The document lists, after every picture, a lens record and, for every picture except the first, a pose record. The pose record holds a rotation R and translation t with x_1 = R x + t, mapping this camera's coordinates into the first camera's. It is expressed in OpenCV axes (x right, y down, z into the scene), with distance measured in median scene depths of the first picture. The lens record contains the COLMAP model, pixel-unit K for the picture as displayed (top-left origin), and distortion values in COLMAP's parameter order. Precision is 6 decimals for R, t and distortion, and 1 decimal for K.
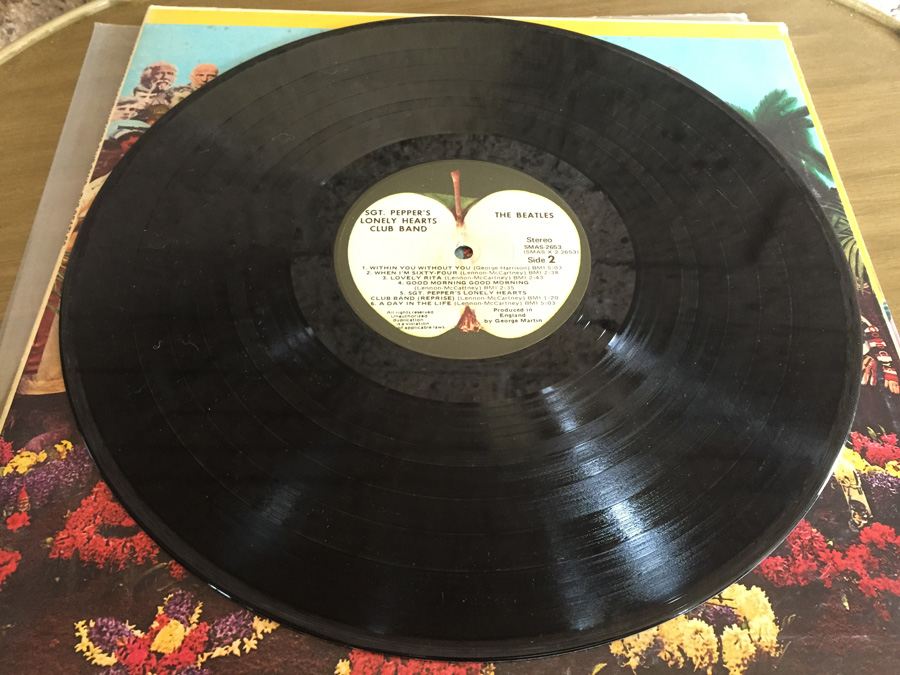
lens RADIAL K [[757.2, 0, 450.0], [0, 757.2, 337.5], [0, 0, 1]] dist [0.076119, -0.102058]
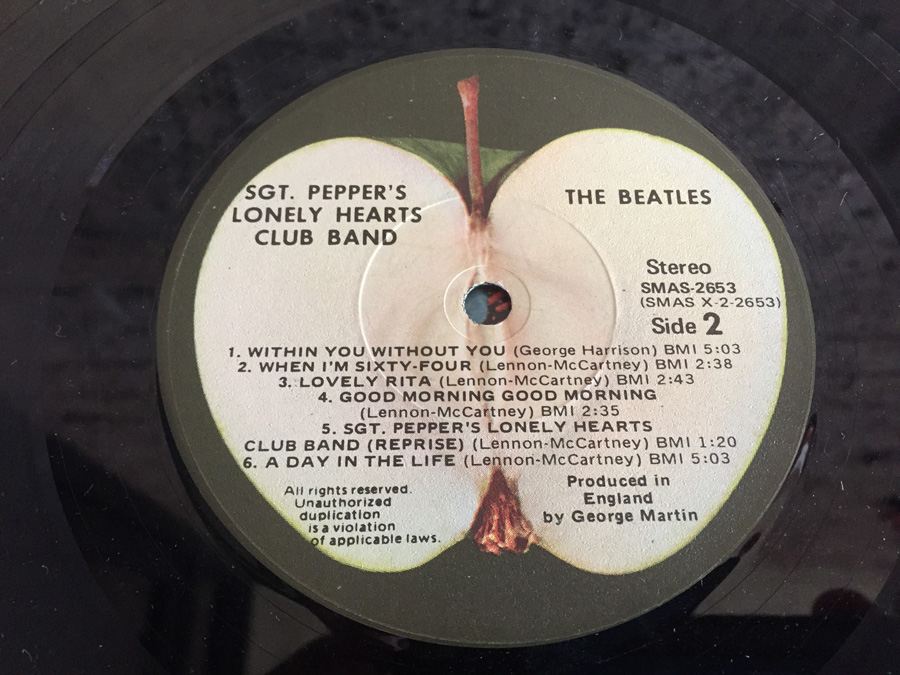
lens RADIAL K [[757.2, 0, 450.0], [0, 757.2, 337.5], [0, 0, 1]] dist [0.076119, -0.102058]
pose [[0.999804, 0.003637, -0.019467, 0.005992], [-0.000066, 0.983602, 0.180352, -0.169669], [0.019804, -0.180316, 0.983409, 0.617146]]
